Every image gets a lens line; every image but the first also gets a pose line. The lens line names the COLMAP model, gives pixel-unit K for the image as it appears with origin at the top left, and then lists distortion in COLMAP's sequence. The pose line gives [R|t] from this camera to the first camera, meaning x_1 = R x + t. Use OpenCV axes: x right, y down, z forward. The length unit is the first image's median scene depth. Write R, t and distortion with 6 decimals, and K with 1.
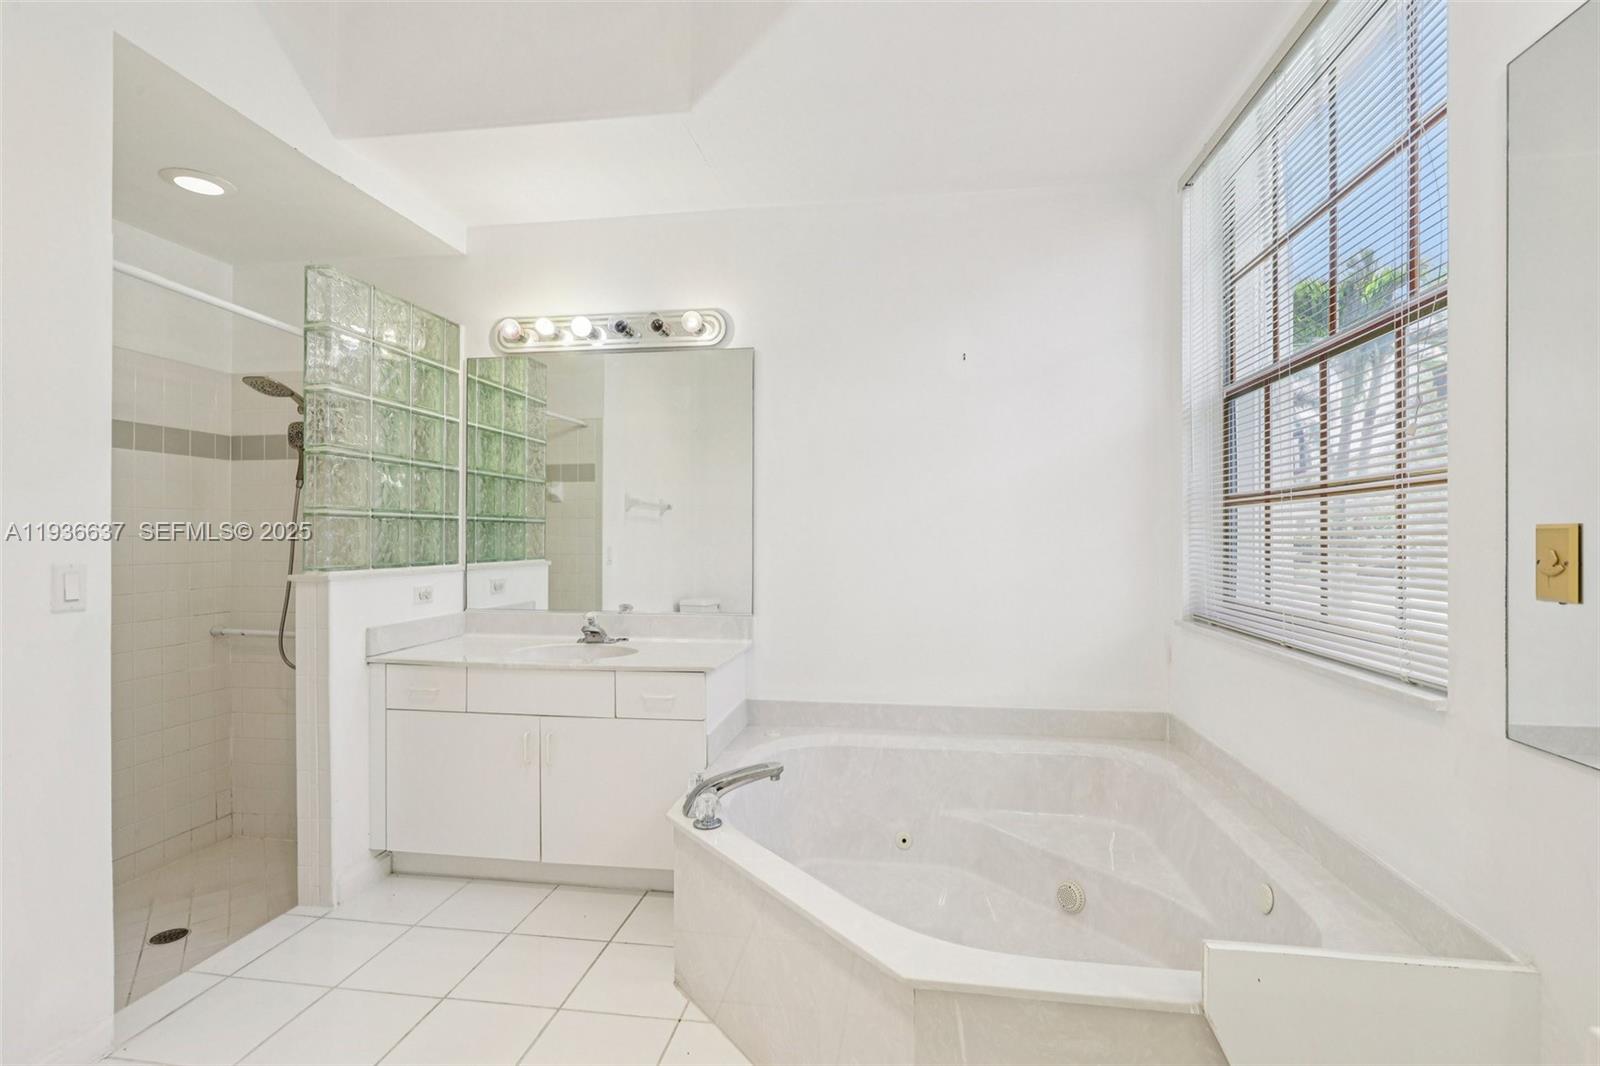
lens RADIAL K [[731.1, 0, 804.7], [0, 731.1, 531.1], [0, 0, 1]] dist [-0.000014, -0.000244]
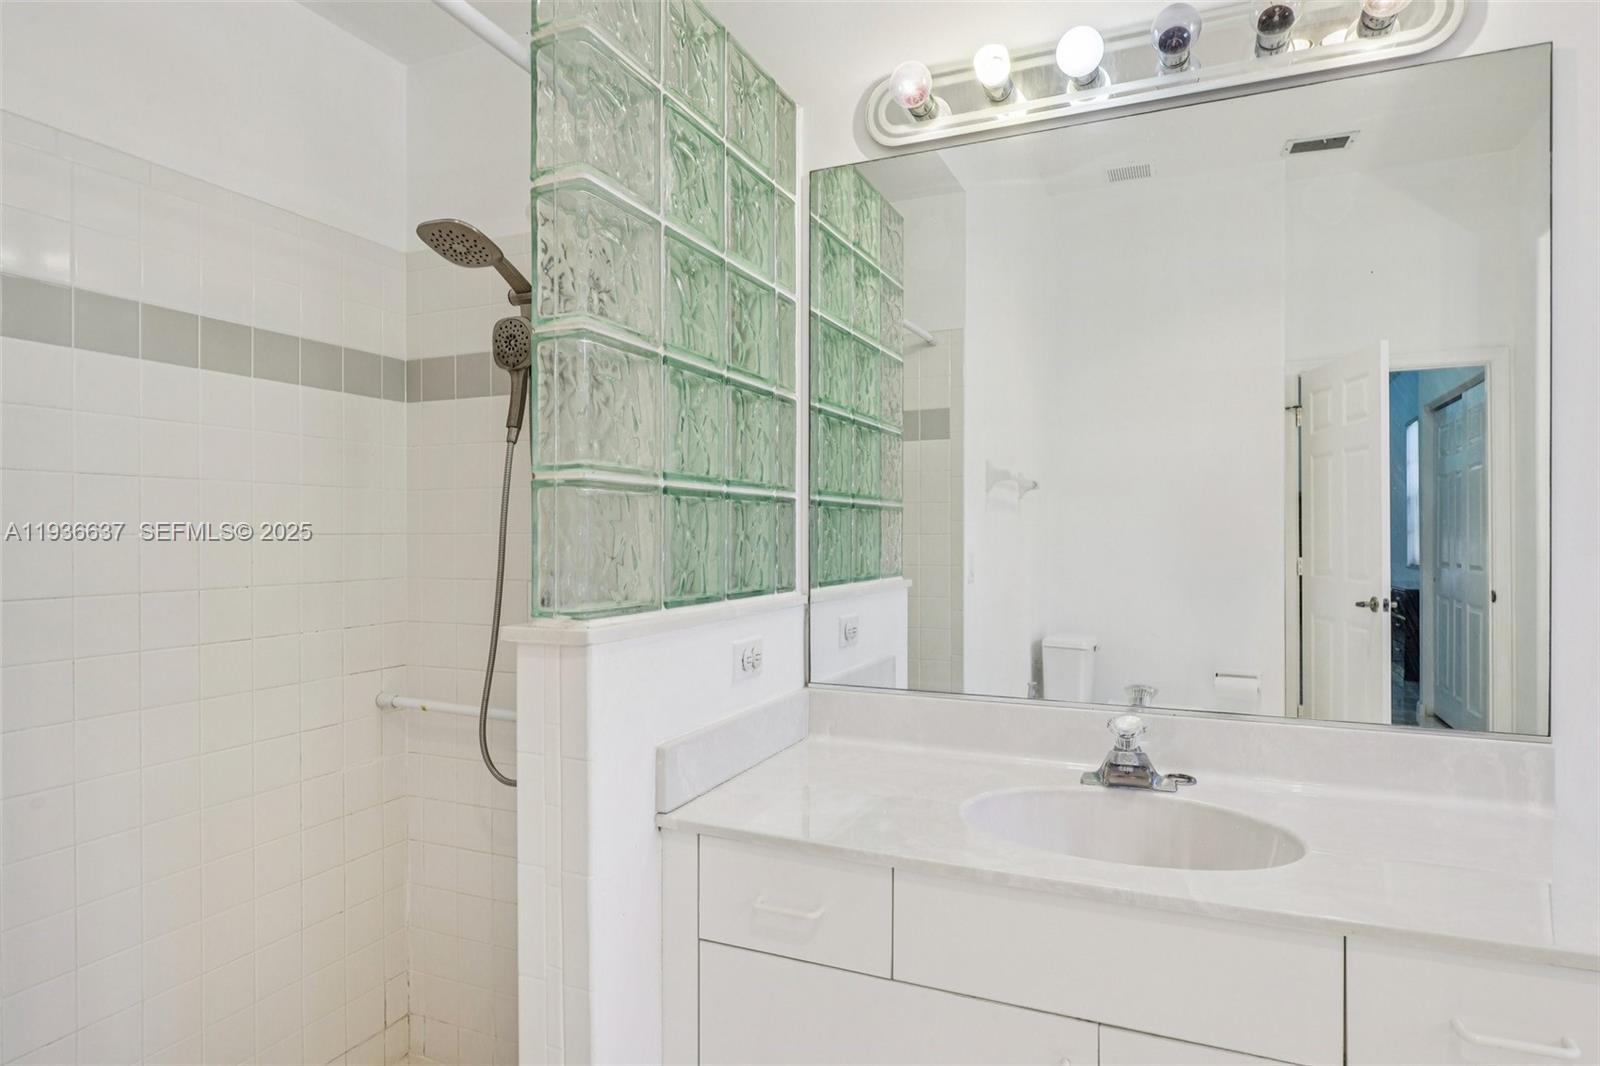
lens RADIAL K [[906.0, 0, 800.0], [0, 906.0, 533.0], [0, 0, 1]] dist [-0.000378, -0.000280]
pose [[0.961447, -0.000378, -0.274991, -0.313439], [0.002227, 0.999977, 0.006413, 0.002140], [0.274982, -0.006778, 0.961425, 0.430179]]
